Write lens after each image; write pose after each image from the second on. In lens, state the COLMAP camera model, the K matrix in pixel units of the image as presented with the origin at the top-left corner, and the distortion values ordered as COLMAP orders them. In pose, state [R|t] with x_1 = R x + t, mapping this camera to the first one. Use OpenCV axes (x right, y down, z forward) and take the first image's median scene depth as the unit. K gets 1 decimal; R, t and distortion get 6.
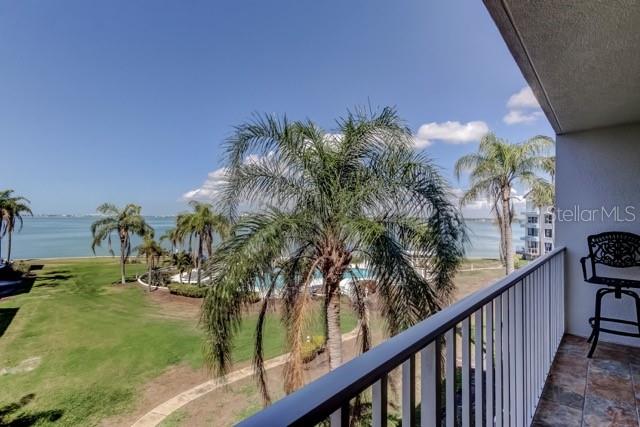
lens RADIAL K [[326.3, 0, 329.8], [0, 326.3, 215.2], [0, 0, 1]] dist [0.021175, -0.002638]
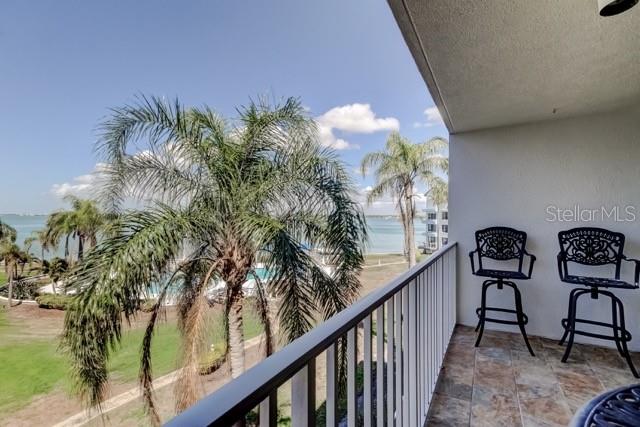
lens RADIAL K [[310.5, 0, 322.8], [0, 310.5, 217.2], [0, 0, 1]] dist [0.032203, 0.000215]
pose [[0.979628, -0.007055, 0.200695, 0.078794], [0.004440, 0.999899, 0.013472, 0.002583], [-0.200770, -0.012307, 0.979561, 0.091557]]
